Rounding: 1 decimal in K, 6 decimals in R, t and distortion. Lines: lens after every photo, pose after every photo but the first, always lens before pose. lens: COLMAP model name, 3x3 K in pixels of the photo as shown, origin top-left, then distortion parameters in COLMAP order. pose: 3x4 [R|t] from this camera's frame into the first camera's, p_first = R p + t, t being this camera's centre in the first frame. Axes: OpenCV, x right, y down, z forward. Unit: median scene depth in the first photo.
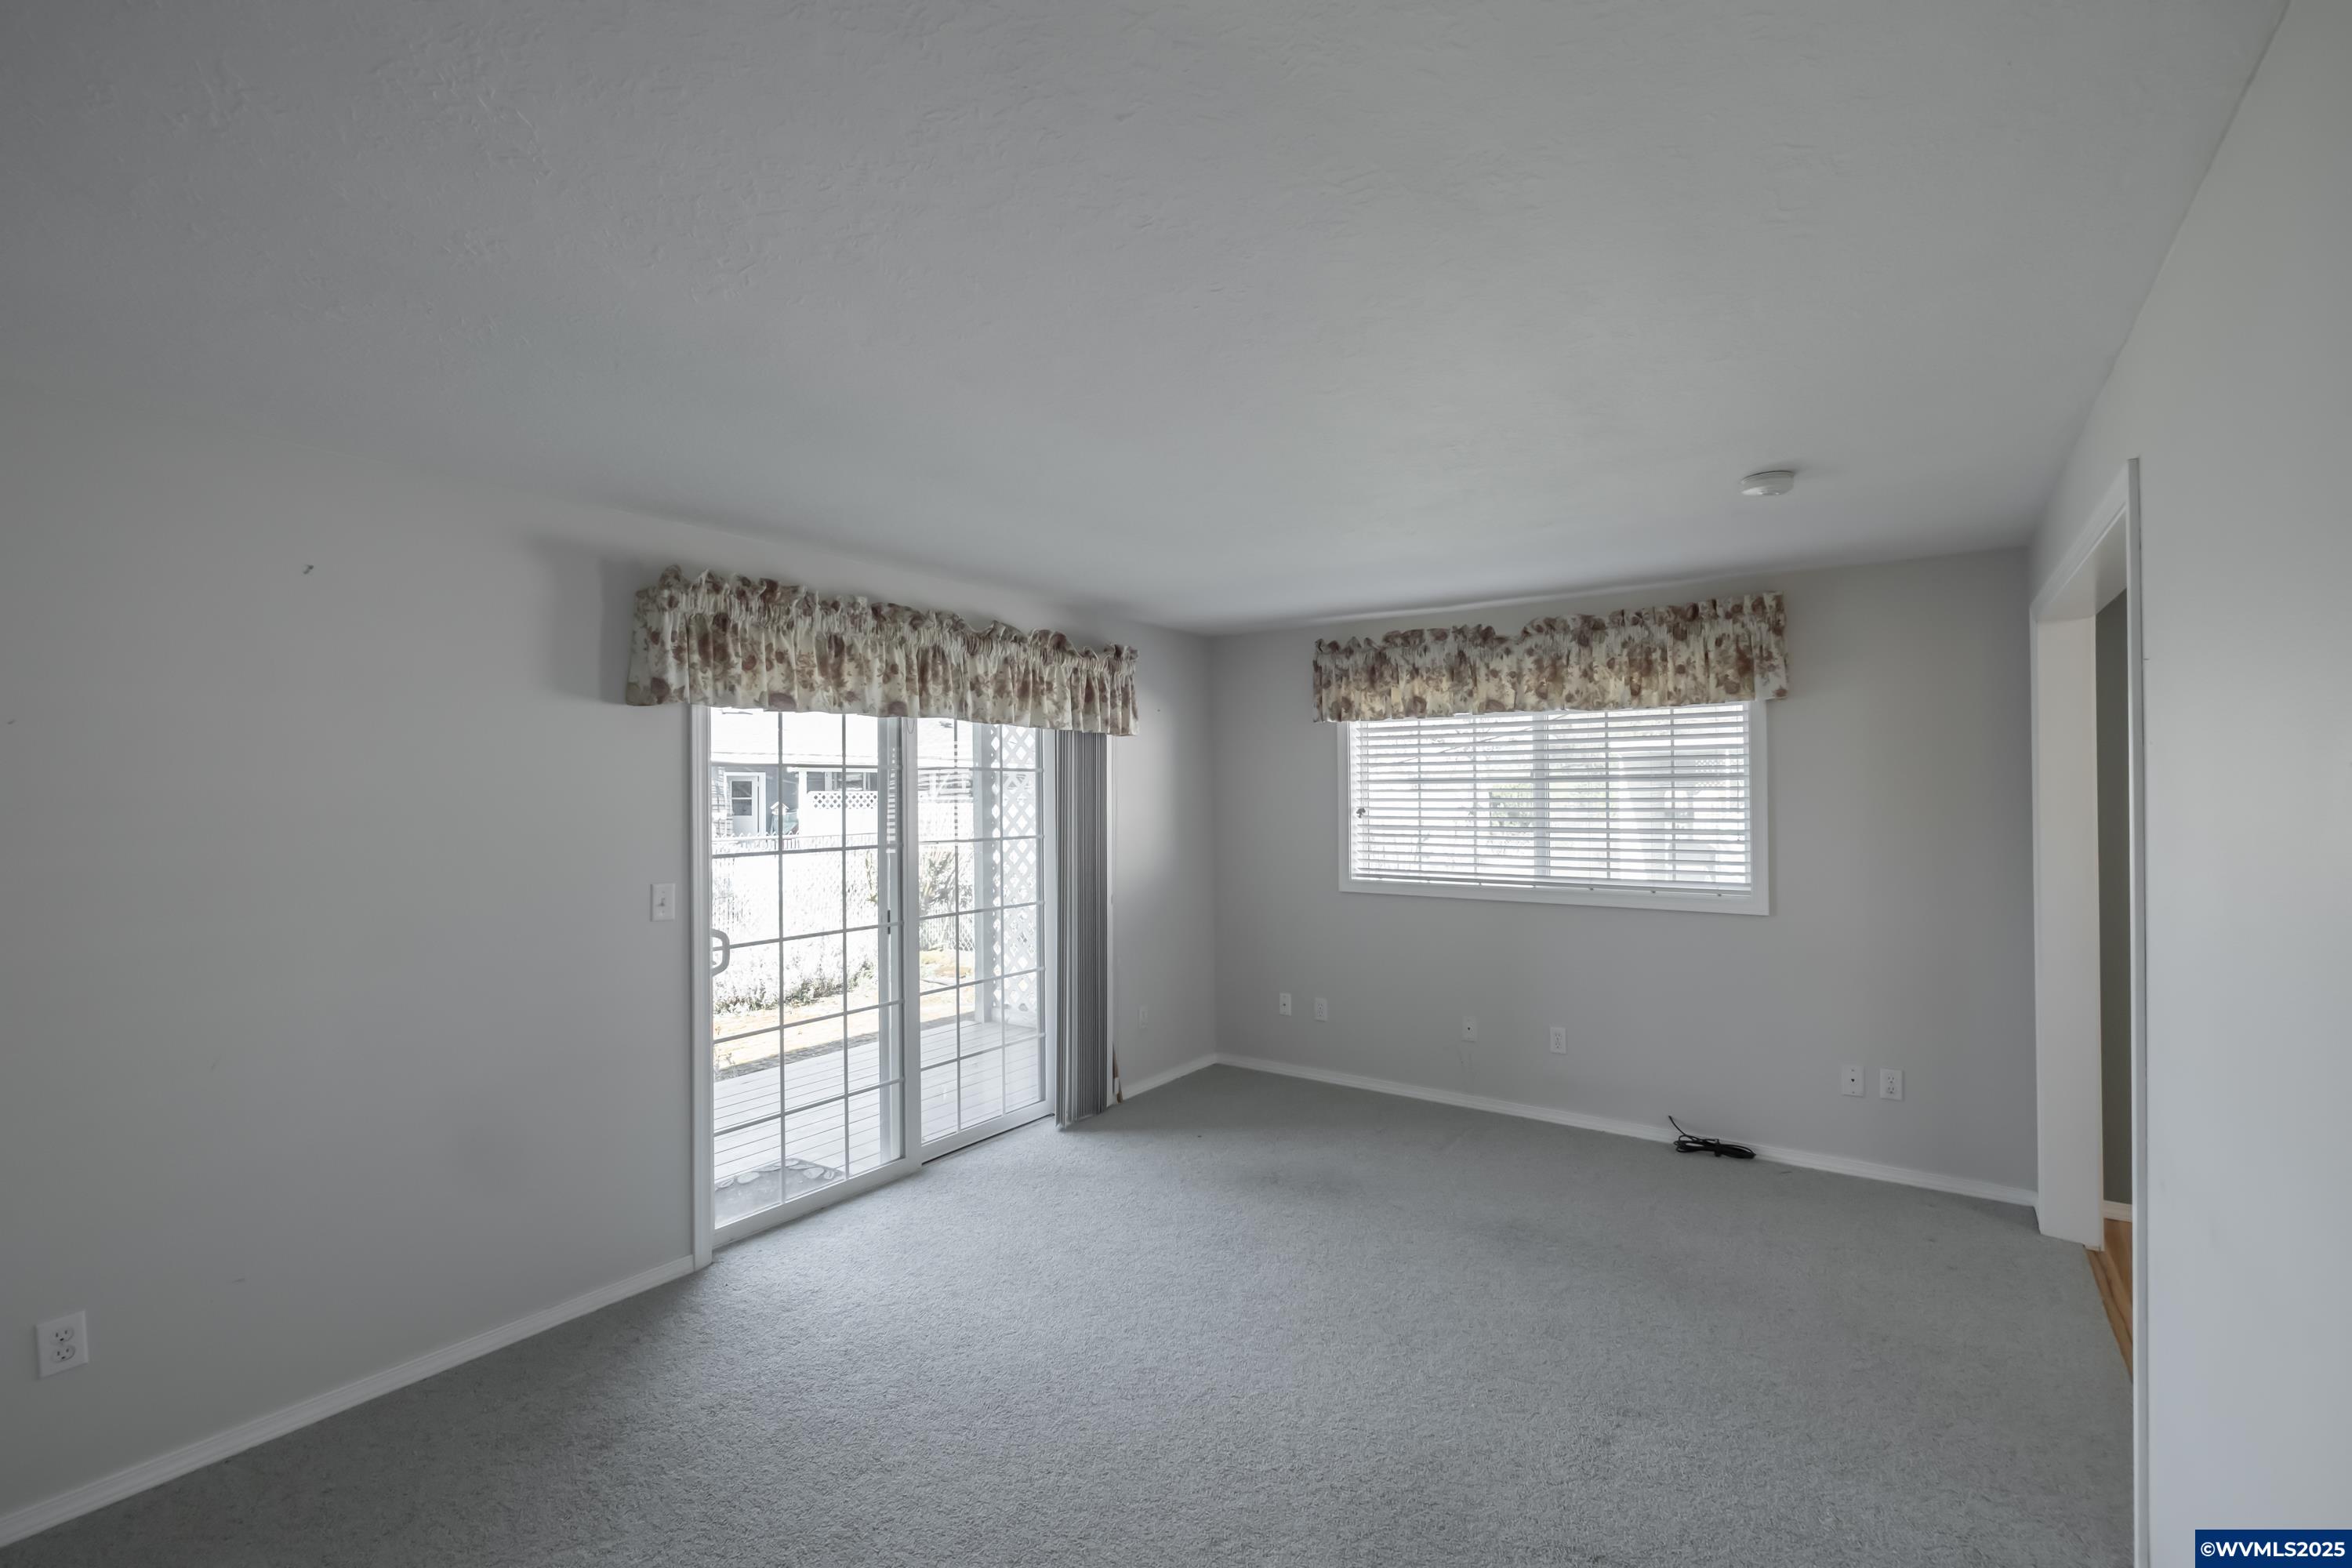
lens RADIAL K [[1036.3, 0, 1176.1], [0, 1036.3, 778.2], [0, 0, 1]] dist [0.000653, -0.002629]
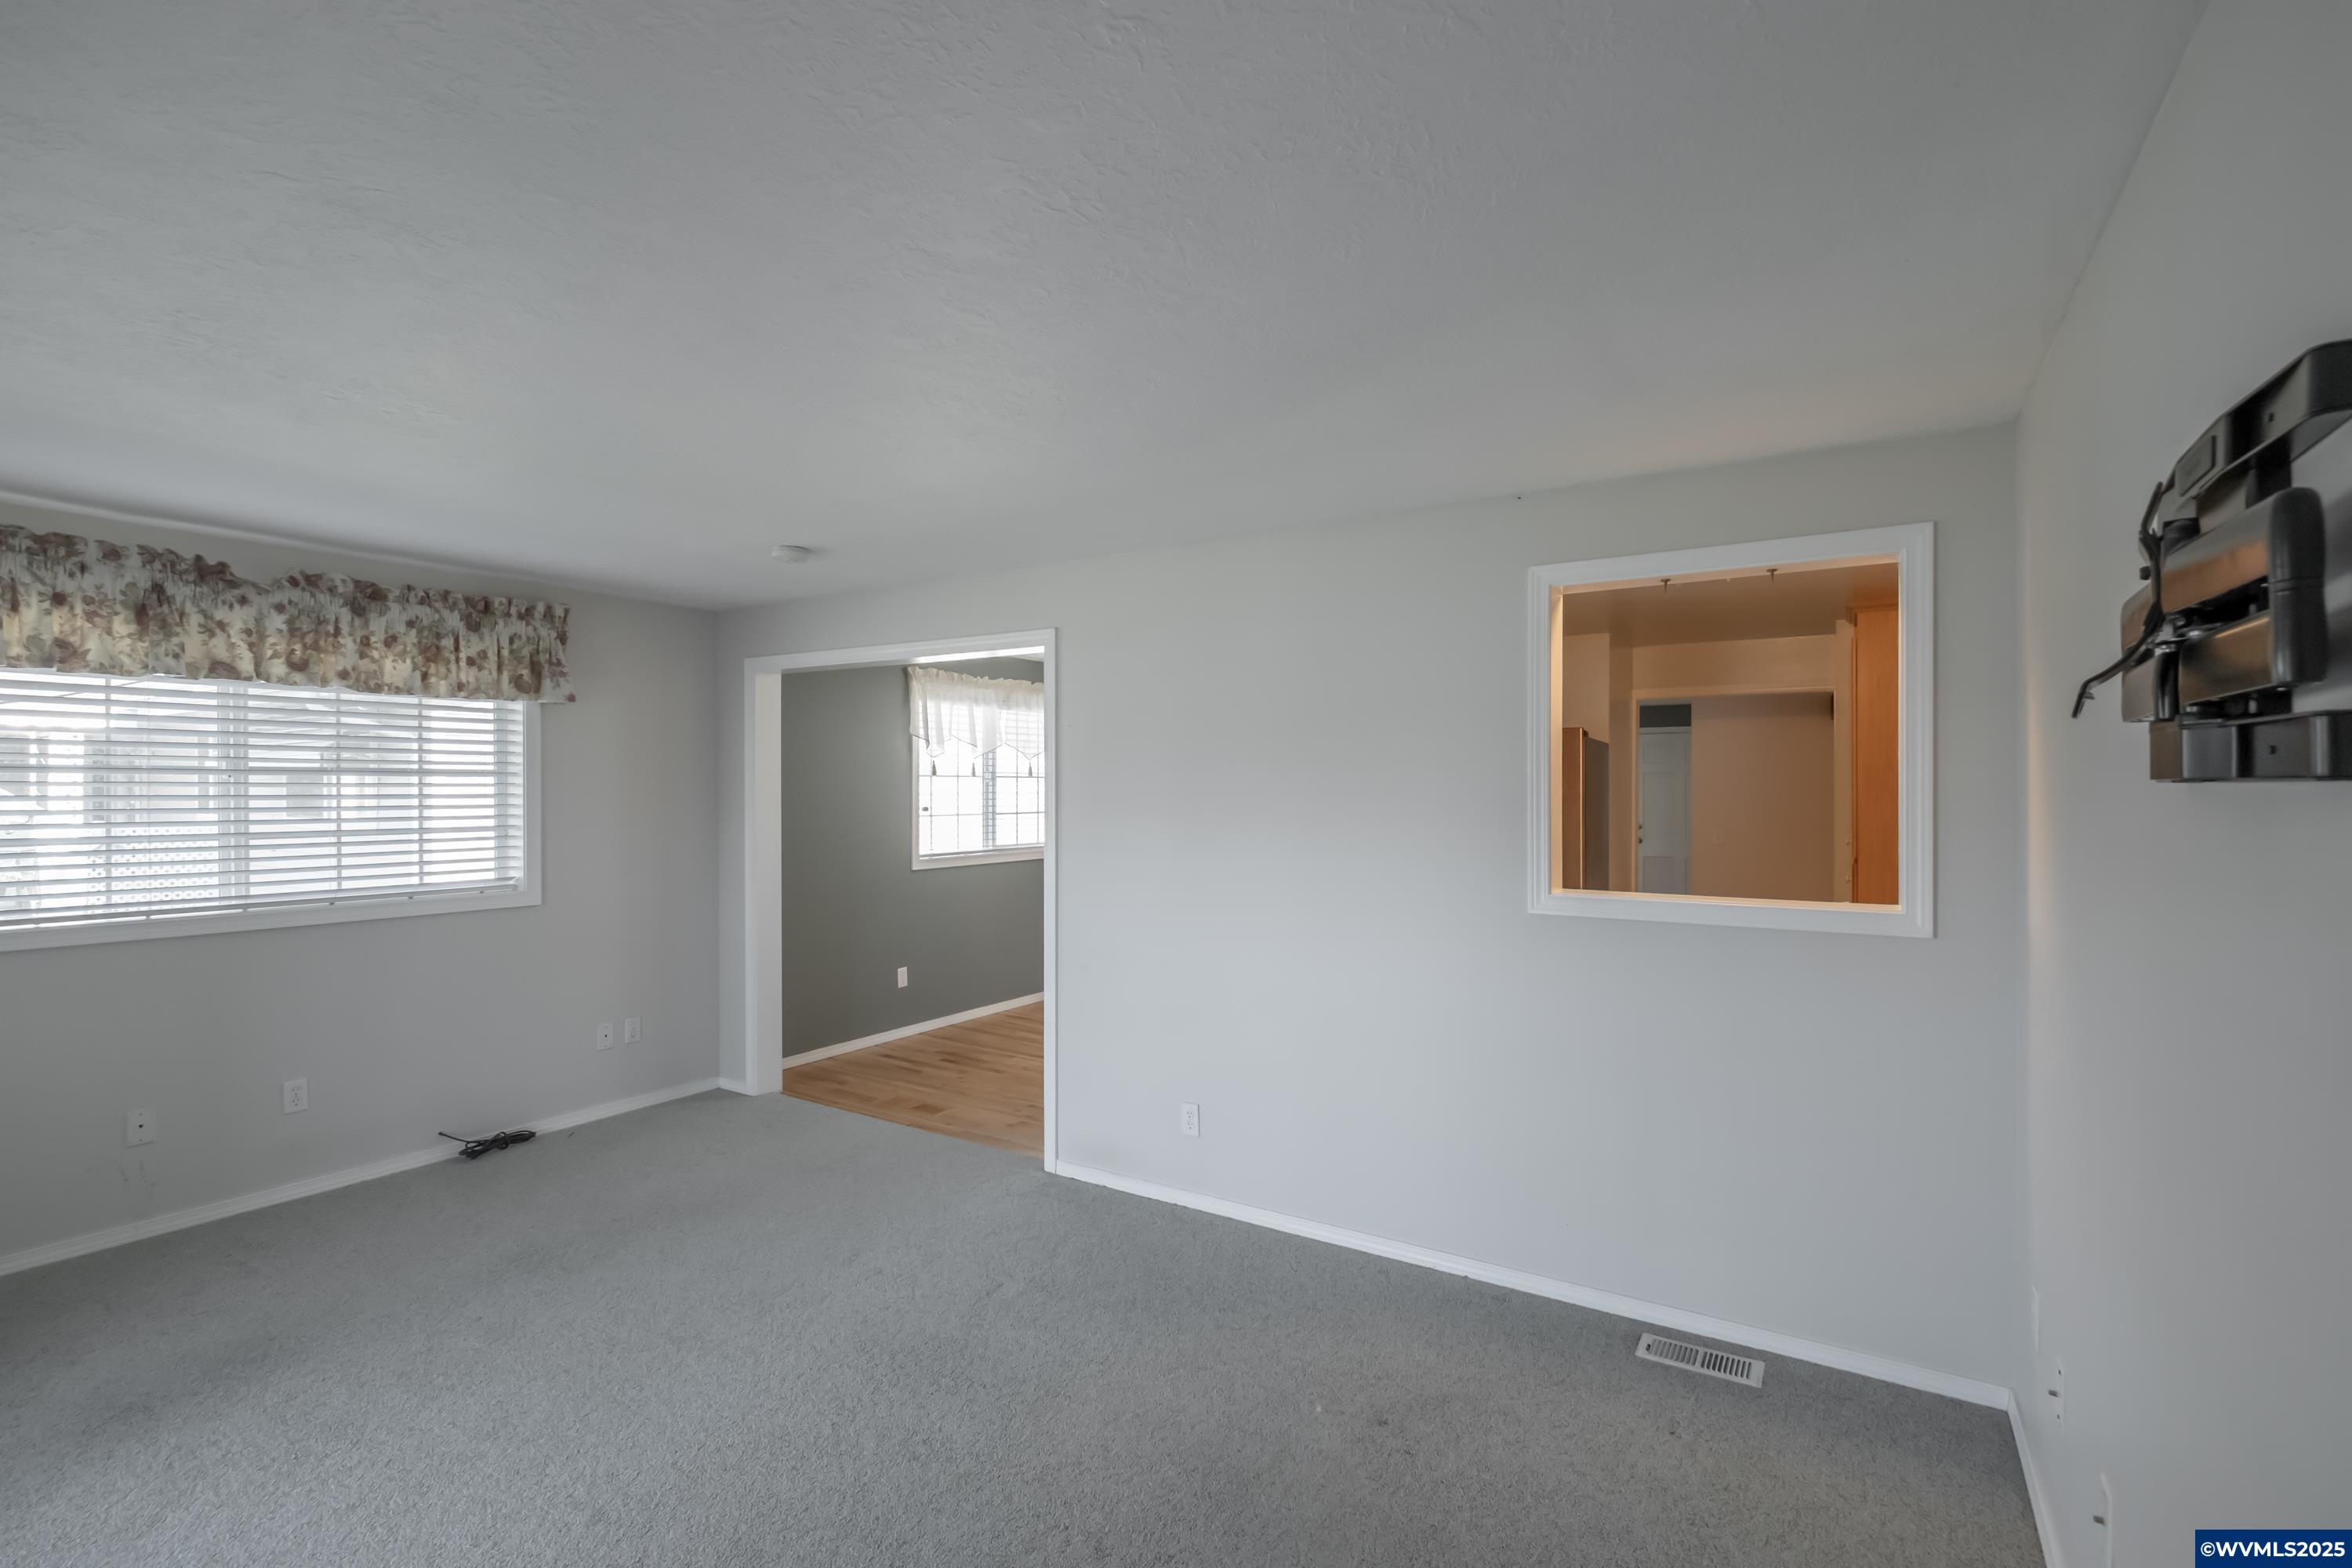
lens RADIAL K [[1036.3, 0, 1190.7], [0, 1036.3, 782.4], [0, 0, 1]] dist [0.000653, -0.002629]
pose [[-0.057334, 0.011024, 0.998294, -0.491832], [-0.016371, 0.999794, -0.011980, 0.008027], [-0.998221, -0.017030, -0.057141, 0.368135]]
